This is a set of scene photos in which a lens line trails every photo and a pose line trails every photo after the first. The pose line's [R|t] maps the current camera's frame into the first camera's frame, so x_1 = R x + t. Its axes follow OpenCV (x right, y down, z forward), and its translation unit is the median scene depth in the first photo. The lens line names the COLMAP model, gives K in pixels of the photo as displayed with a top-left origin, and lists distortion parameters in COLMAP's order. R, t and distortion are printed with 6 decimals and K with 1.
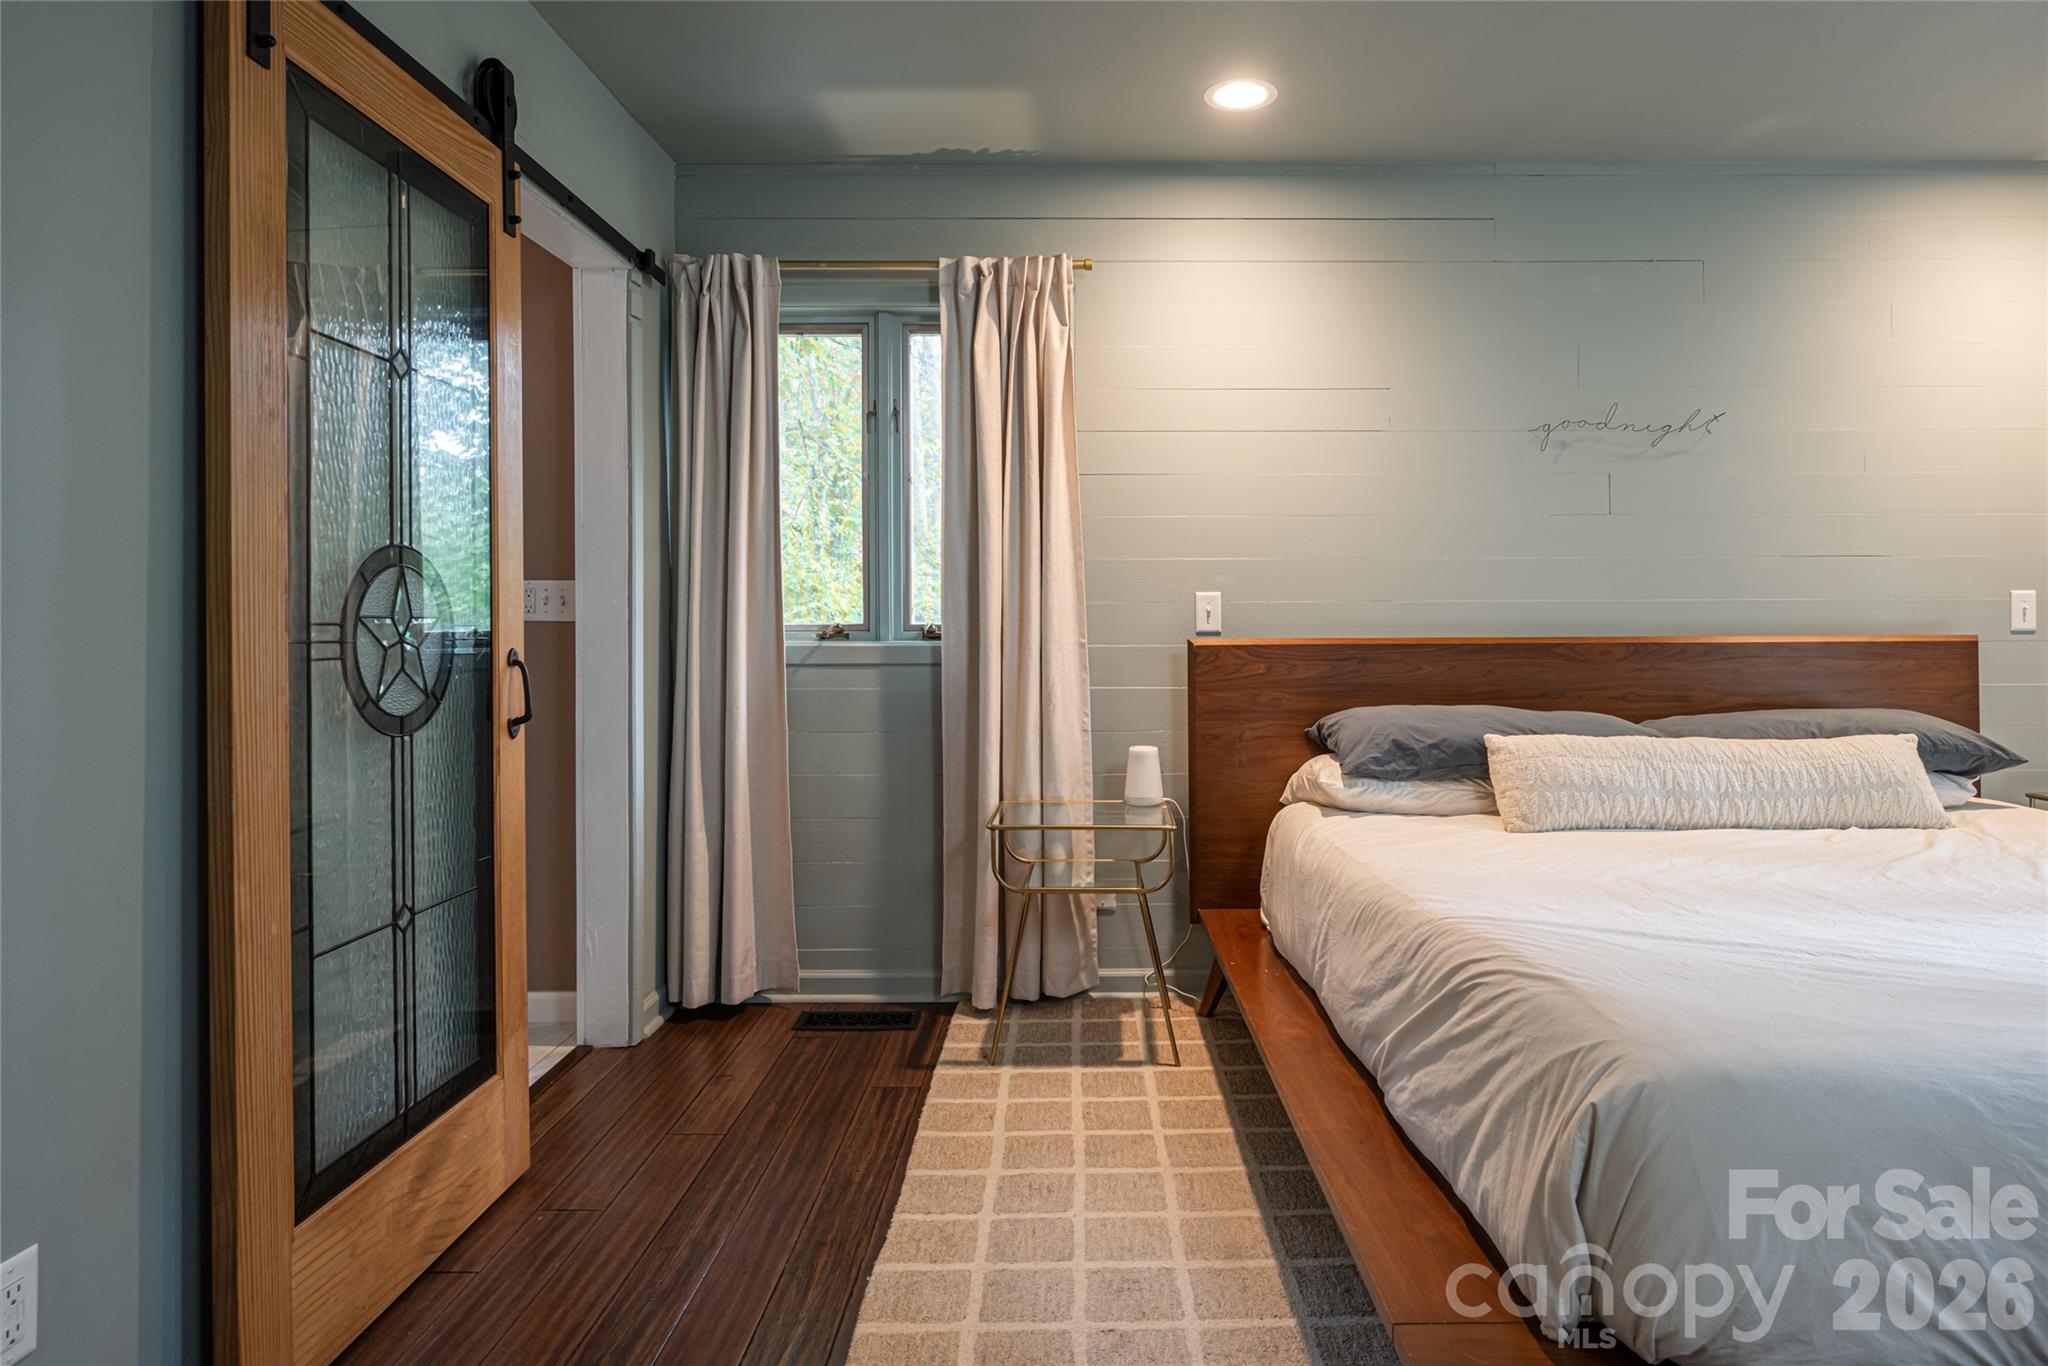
lens RADIAL K [[1164.6, 0, 1024.6], [0, 1164.6, 606.9], [0, 0, 1]] dist [-0.002017, -0.000854]
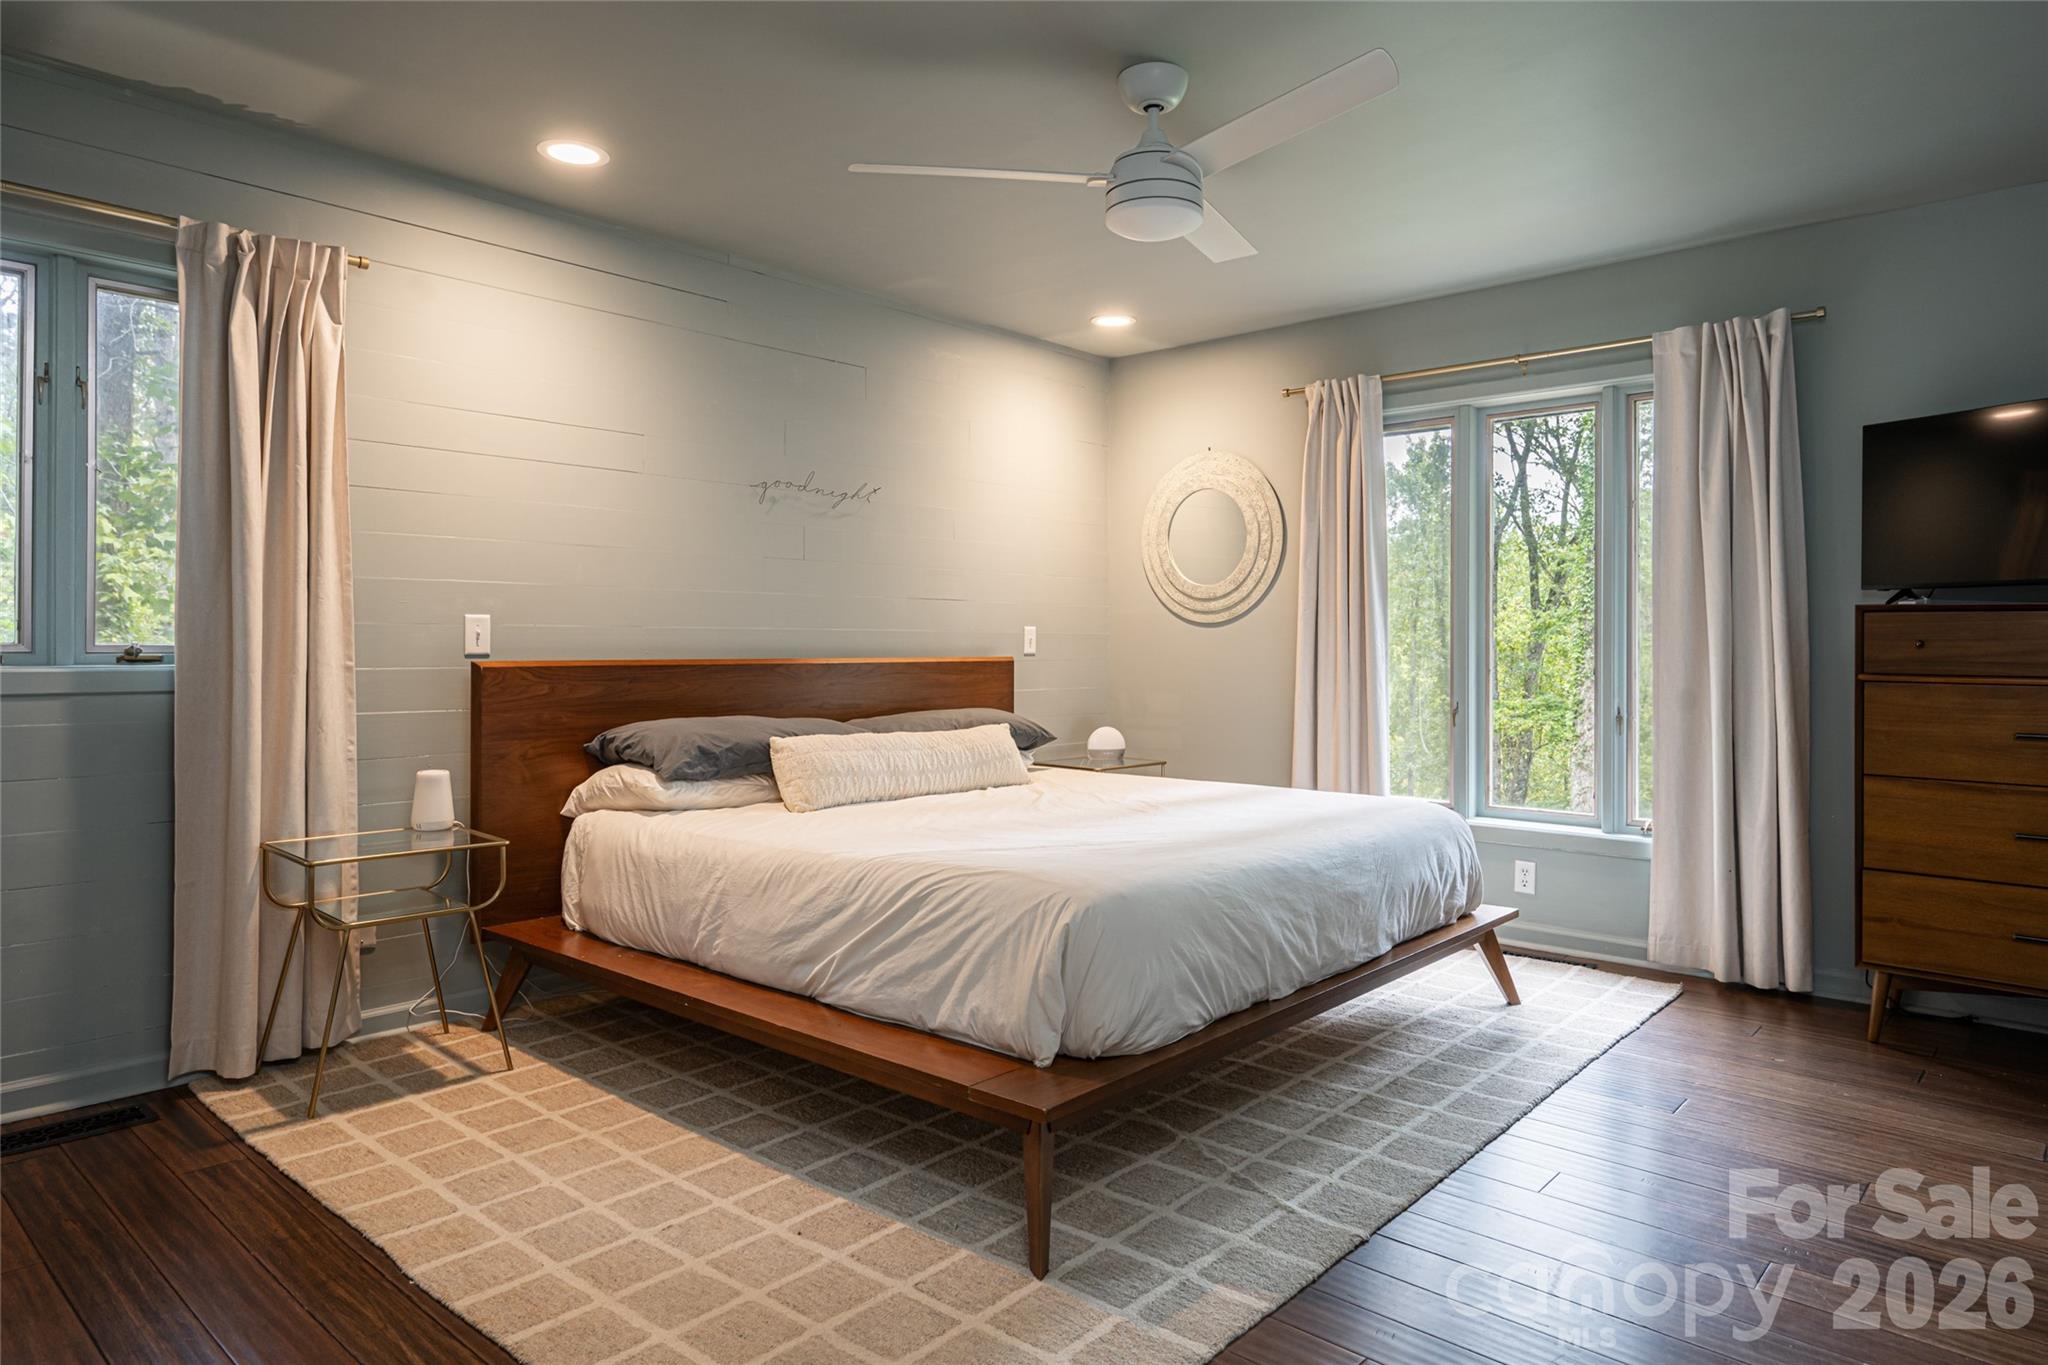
lens RADIAL K [[1238.1, 0, 1025.4], [0, 1238.1, 637.3], [0, 0, 1]] dist [0.000287, 0.000882]
pose [[0.680262, 0.010548, 0.732893, -0.343518], [-0.016909, 0.999856, 0.001304, -0.002765], [-0.732774, -0.013279, 0.680342, -0.082310]]
